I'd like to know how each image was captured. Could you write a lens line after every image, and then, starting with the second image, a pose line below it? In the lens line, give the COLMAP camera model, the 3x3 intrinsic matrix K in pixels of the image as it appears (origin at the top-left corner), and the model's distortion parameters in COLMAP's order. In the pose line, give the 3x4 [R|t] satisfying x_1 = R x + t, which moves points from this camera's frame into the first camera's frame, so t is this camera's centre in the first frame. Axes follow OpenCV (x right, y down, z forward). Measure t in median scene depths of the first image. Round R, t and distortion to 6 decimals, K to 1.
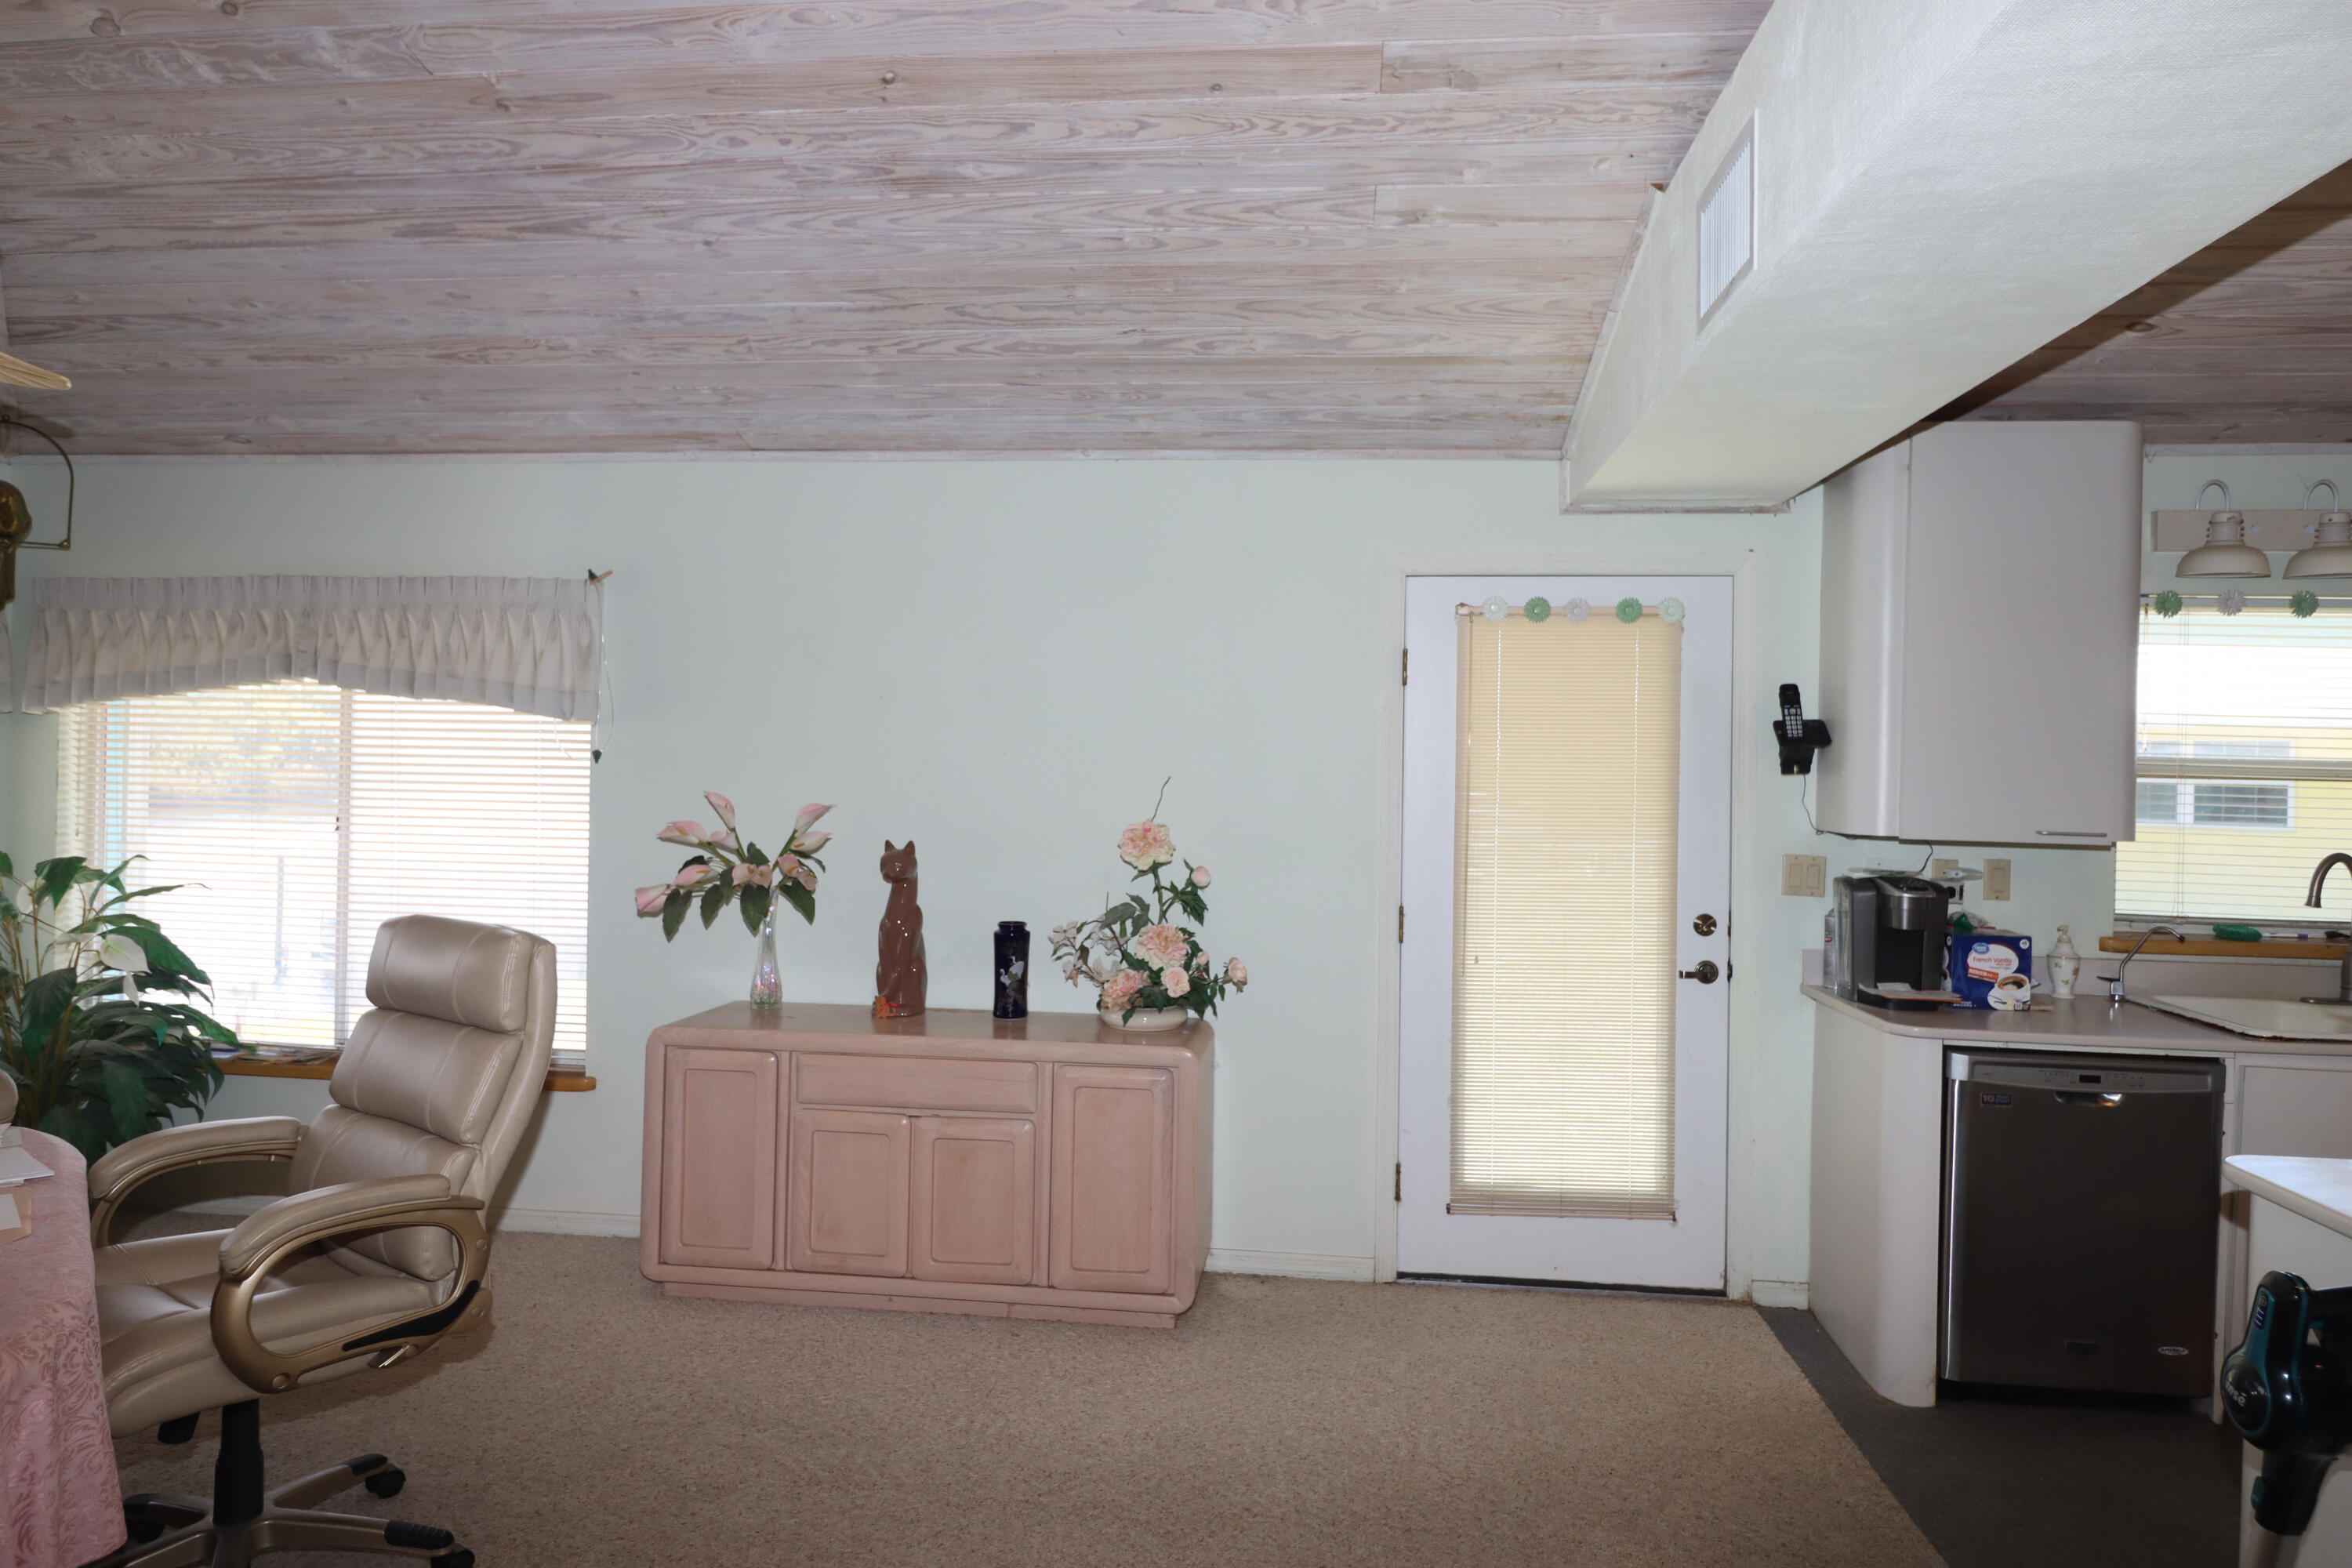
lens RADIAL K [[1402.9, 0, 1176.1], [0, 1402.9, 776.6], [0, 0, 1]] dist [0.002012, -0.000103]
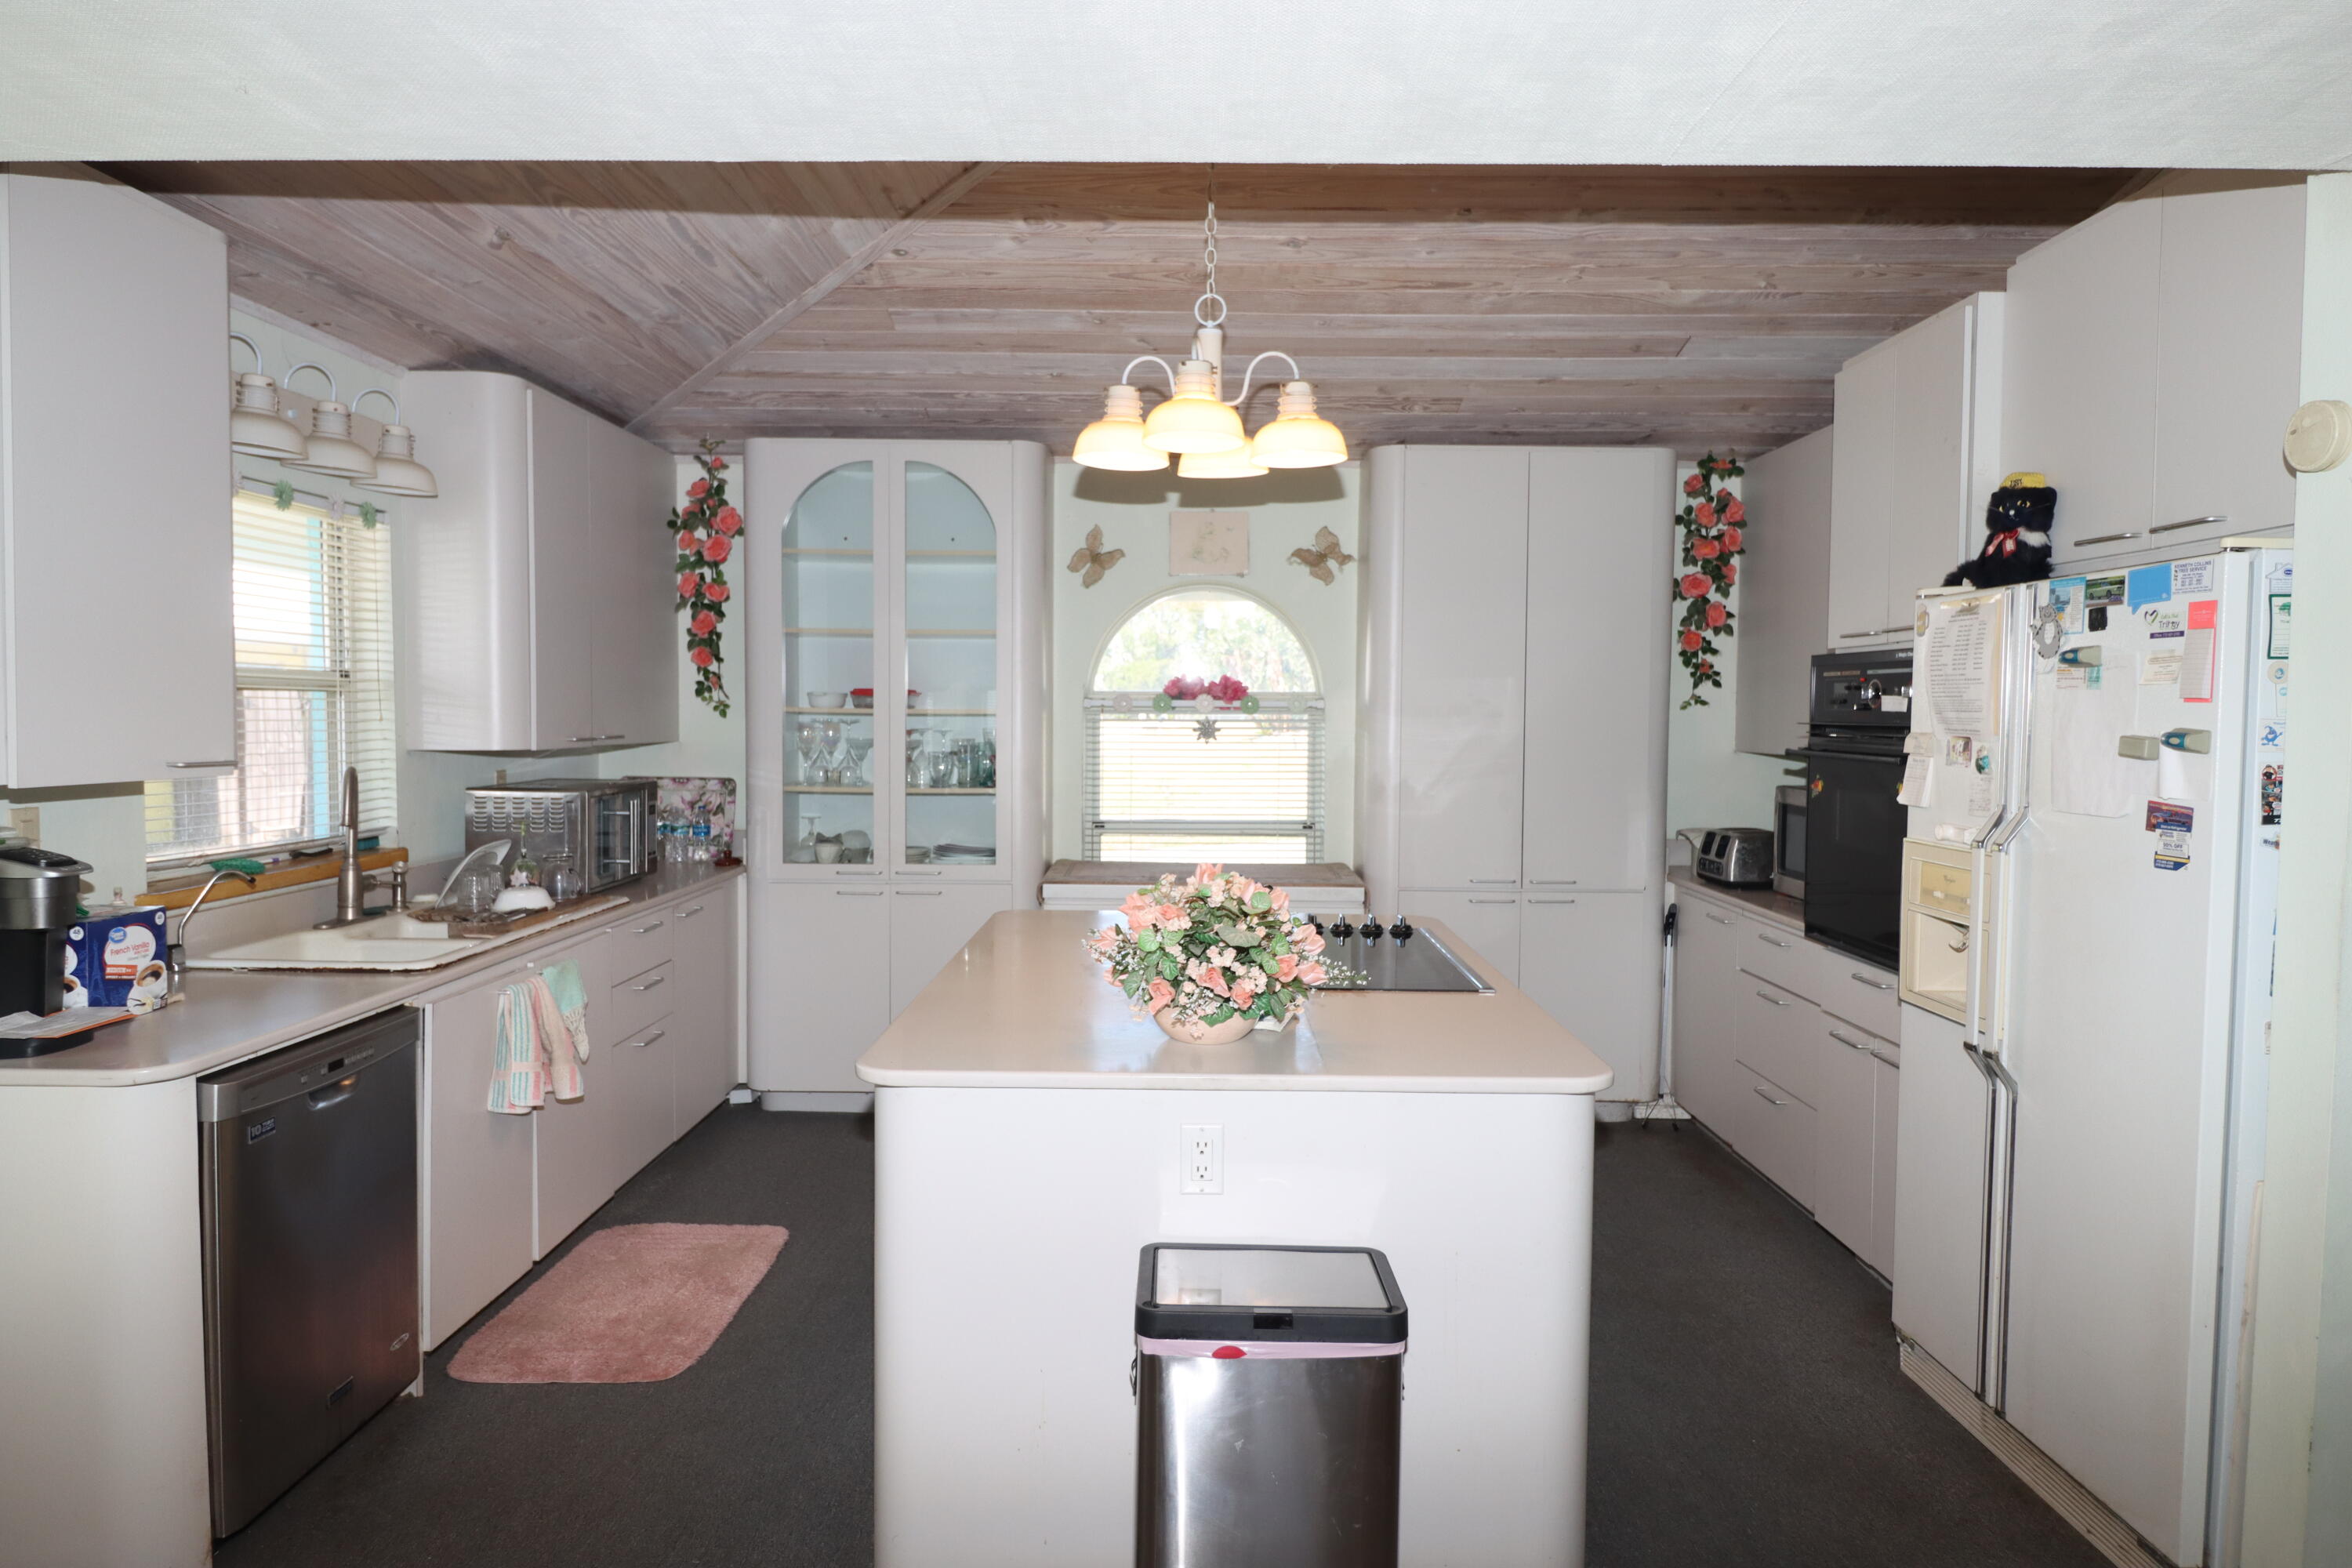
lens RADIAL K [[1402.9, 0, 1172.8], [0, 1402.9, 781.9], [0, 0, 1]] dist [0.002012, -0.000103]
pose [[-0.104200, -0.076923, 0.991577, -0.175072], [-0.007050, 0.997037, 0.076605, -0.012191], [-0.994531, 0.000991, -0.104434, 0.547901]]
